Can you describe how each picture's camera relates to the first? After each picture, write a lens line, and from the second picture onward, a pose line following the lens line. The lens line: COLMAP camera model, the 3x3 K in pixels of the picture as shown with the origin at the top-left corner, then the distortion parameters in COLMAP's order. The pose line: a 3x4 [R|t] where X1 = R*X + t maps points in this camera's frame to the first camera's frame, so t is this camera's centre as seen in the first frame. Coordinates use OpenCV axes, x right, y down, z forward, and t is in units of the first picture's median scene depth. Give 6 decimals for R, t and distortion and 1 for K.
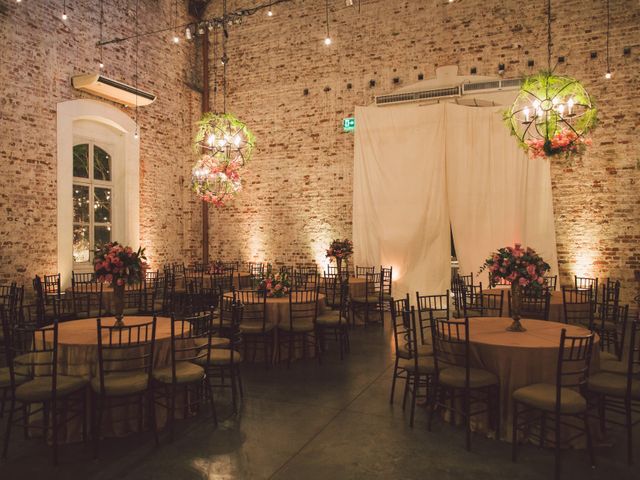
lens RADIAL K [[498.9, 0, 319.4], [0, 498.9, 239.0], [0, 0, 1]] dist [-0.012767, -0.003608]
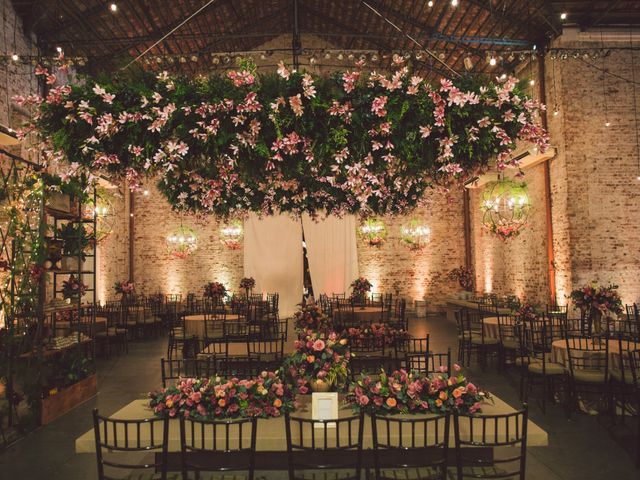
lens RADIAL K [[498.9, 0, 320.2], [0, 498.9, 241.2], [0, 0, 1]] dist [-0.012767, -0.003608]
pose [[0.909637, 0.011230, 0.415253, -0.355807], [0.016956, 0.997798, -0.064127, -0.006872], [-0.415059, 0.065373, 0.907443, -0.526611]]
